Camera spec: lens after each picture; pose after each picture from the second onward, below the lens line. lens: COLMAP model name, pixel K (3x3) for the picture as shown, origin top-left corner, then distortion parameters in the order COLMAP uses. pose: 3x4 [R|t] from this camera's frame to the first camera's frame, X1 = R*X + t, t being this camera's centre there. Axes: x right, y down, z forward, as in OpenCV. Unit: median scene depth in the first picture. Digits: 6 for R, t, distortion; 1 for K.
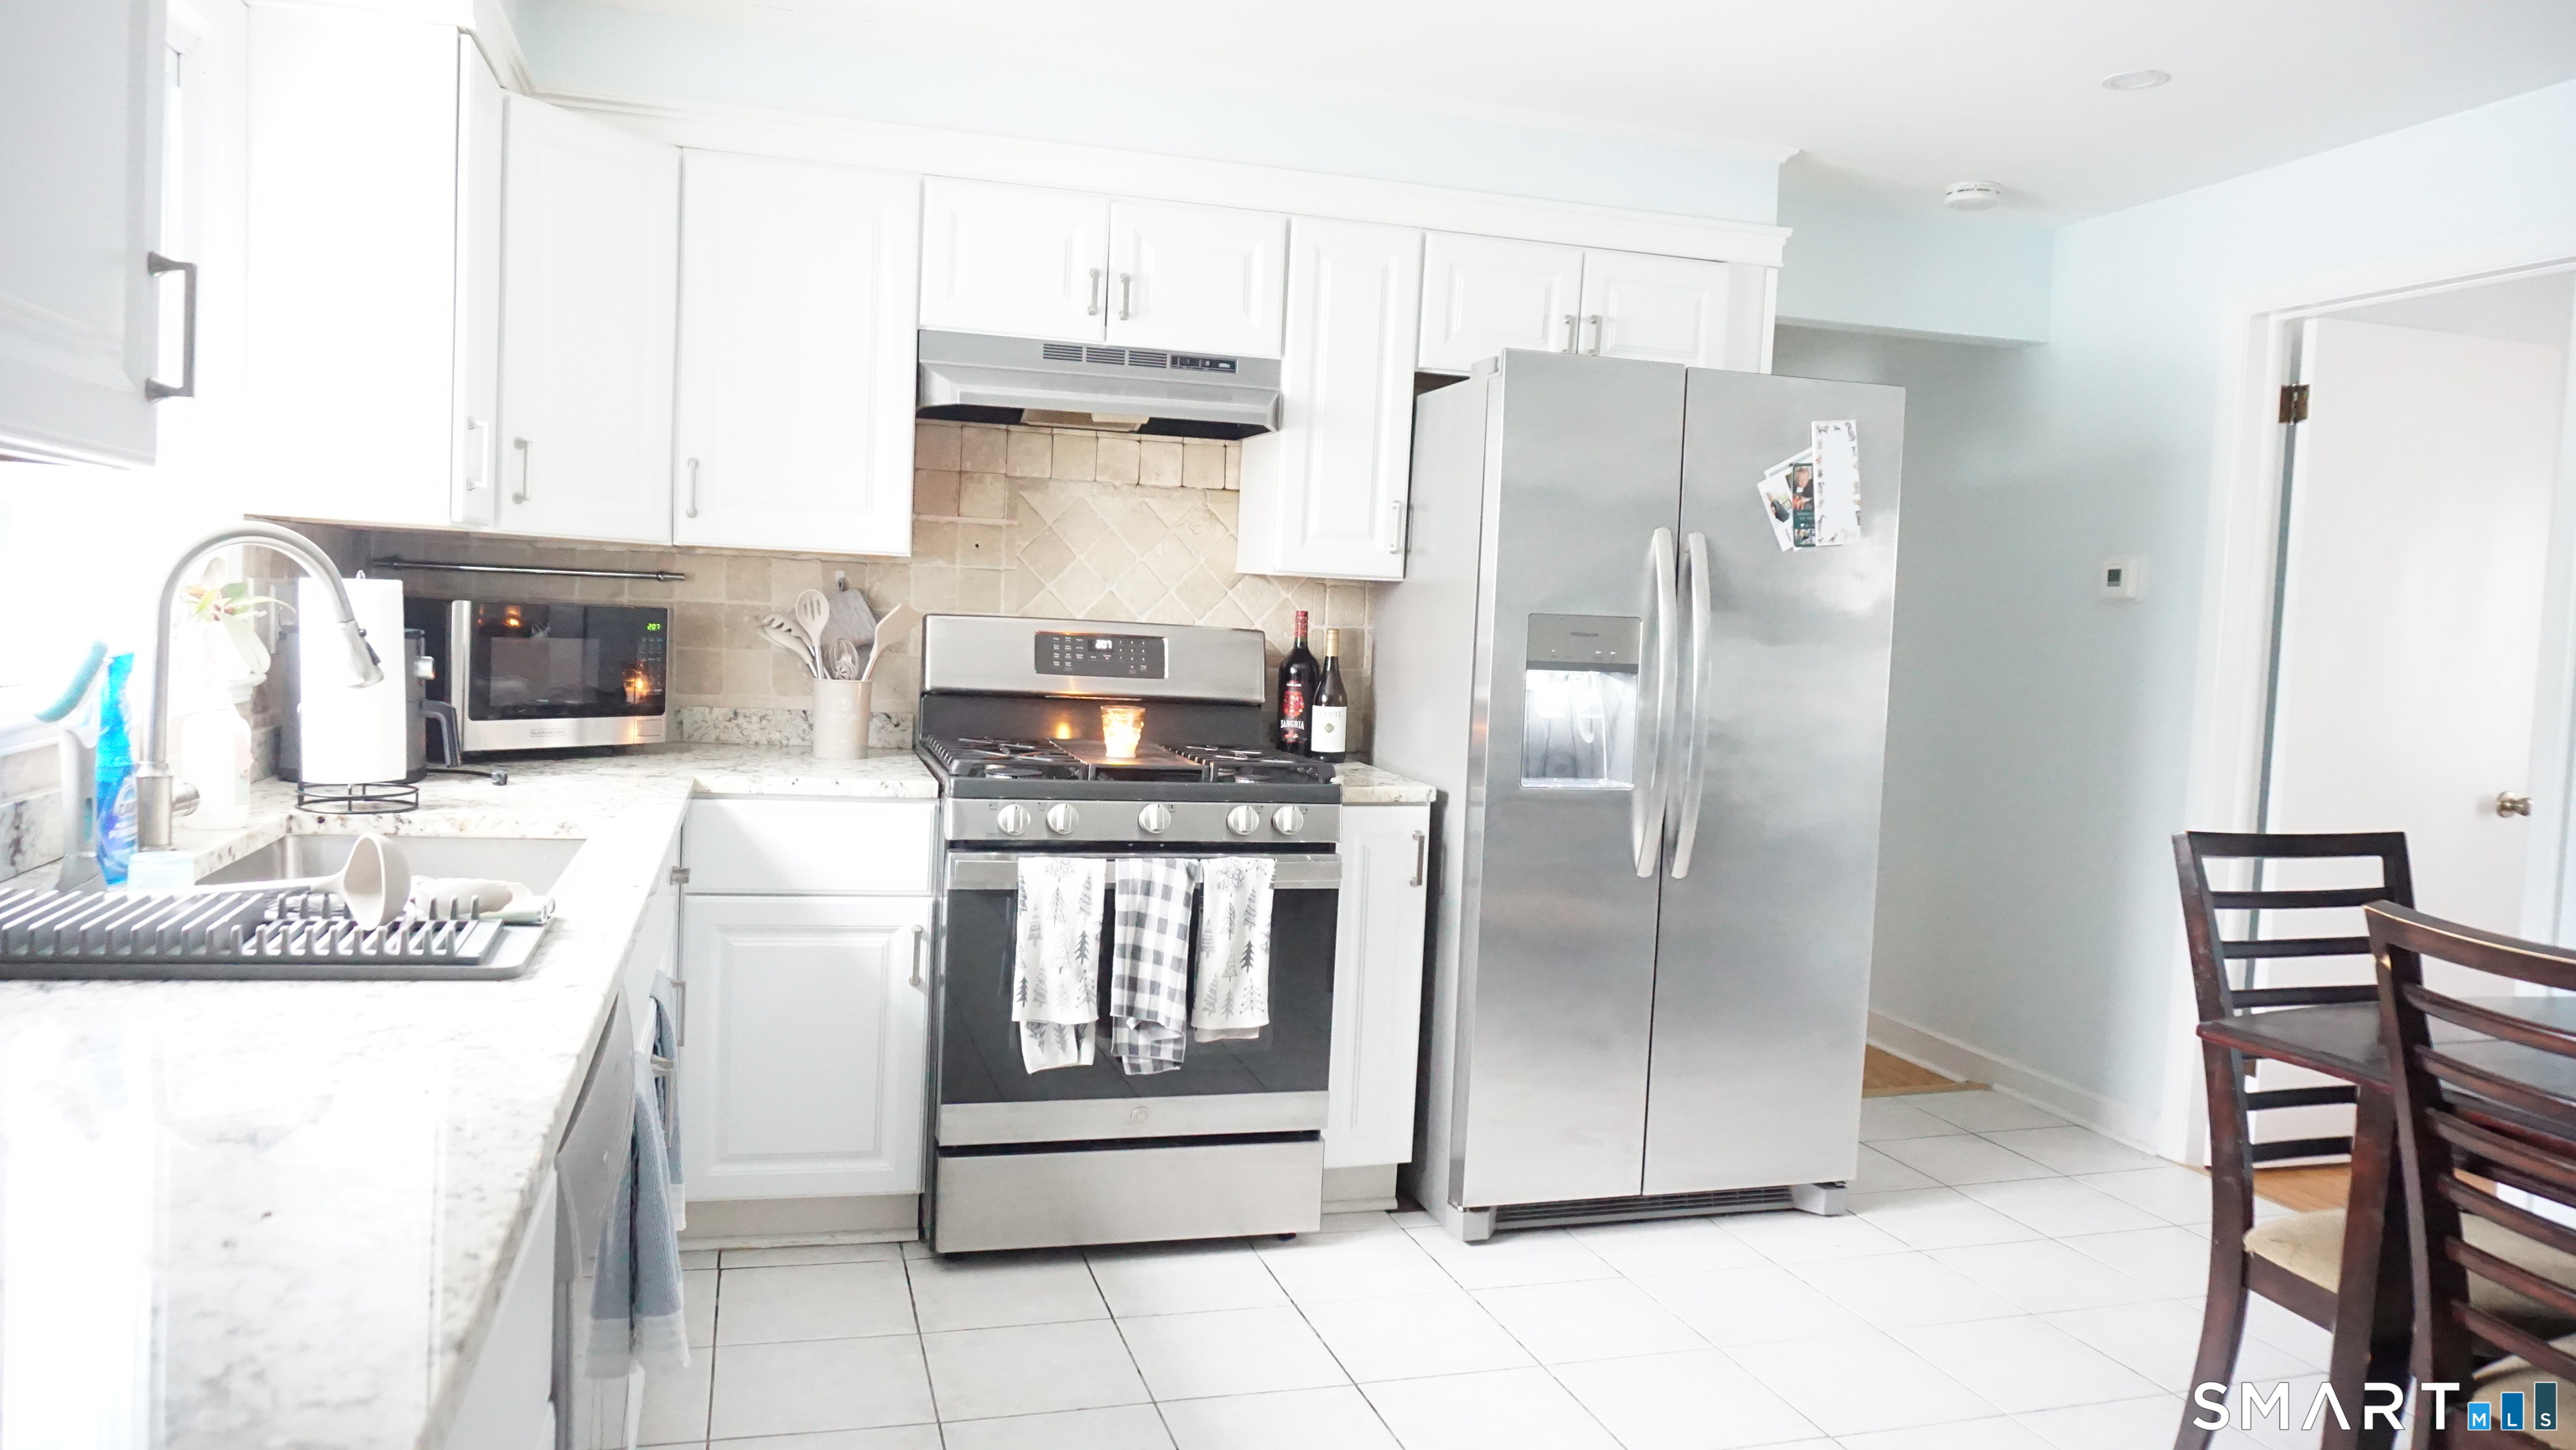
lens RADIAL K [[1725.8, 0, 1278.6], [0, 1725.8, 724.7], [0, 0, 1]] dist [-0.034427, 0.014950]
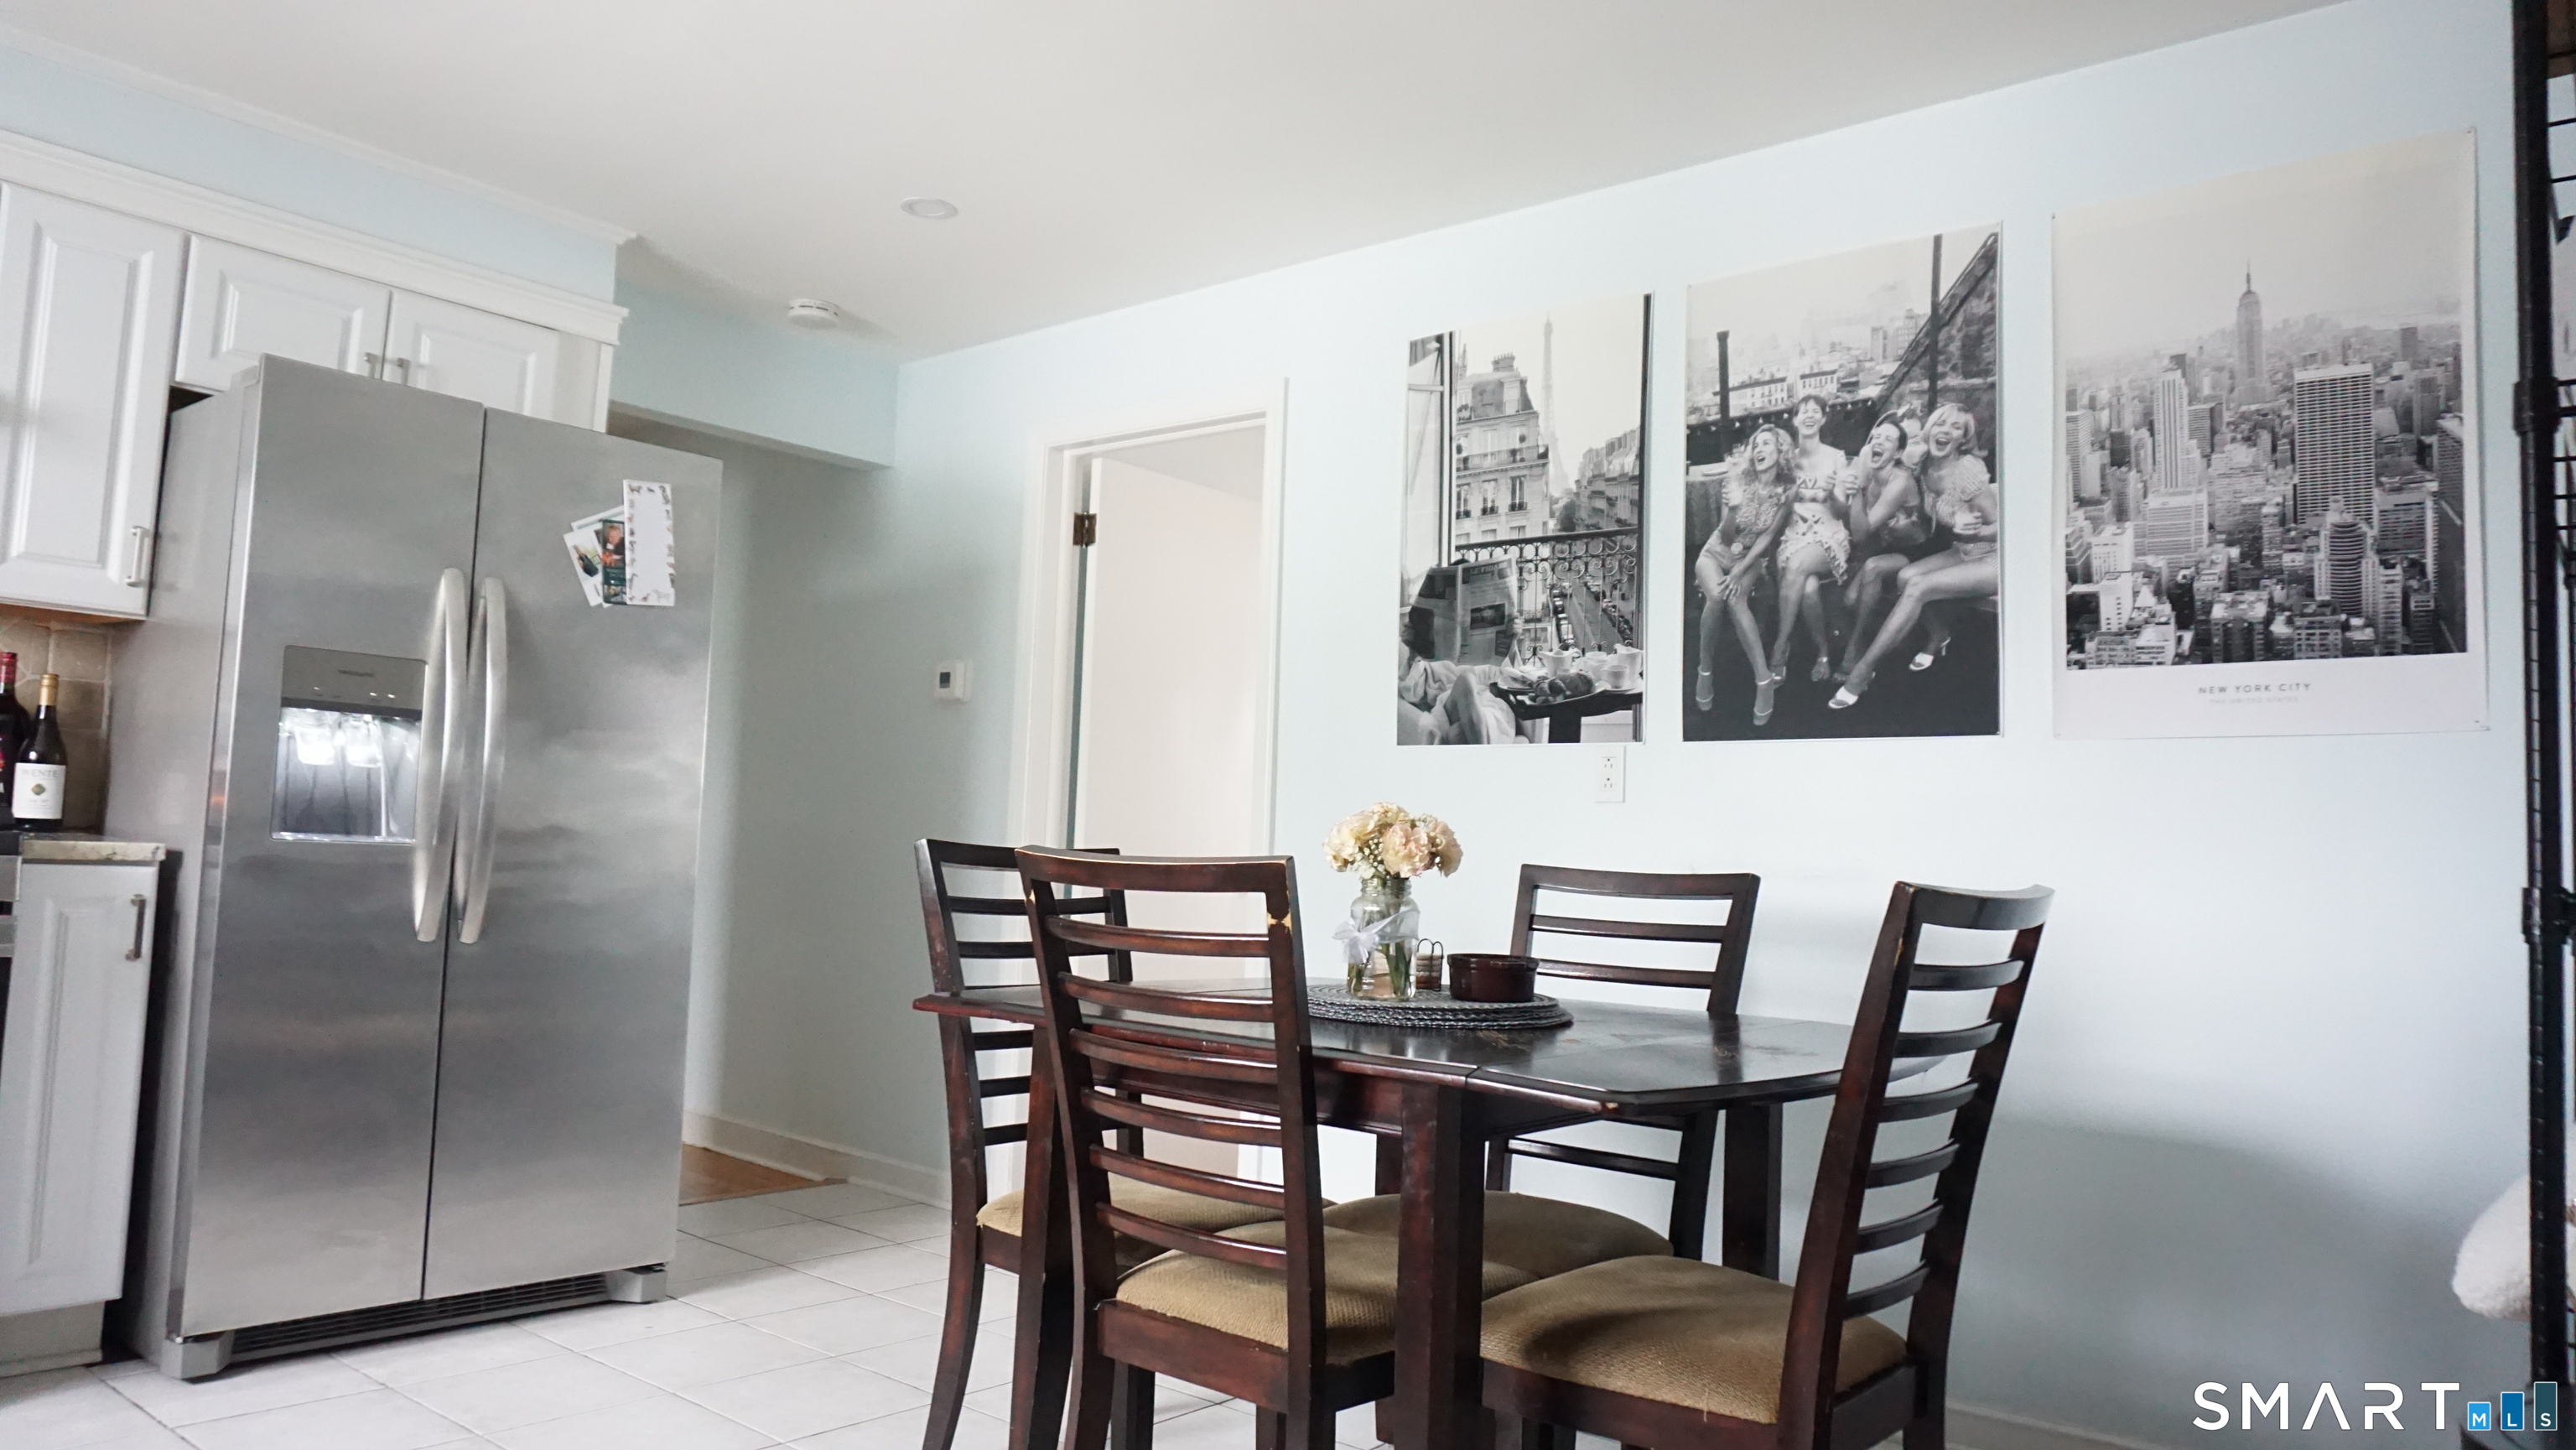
lens RADIAL K [[1725.8, 0, 1283.3], [0, 1725.8, 727.6], [0, 0, 1]] dist [-0.034427, 0.014950]
pose [[0.834825, 0.035553, 0.549366, 0.086028], [0.027299, 0.994011, -0.105813, 0.082503], [-0.549838, 0.103333, 0.828855, -0.024582]]
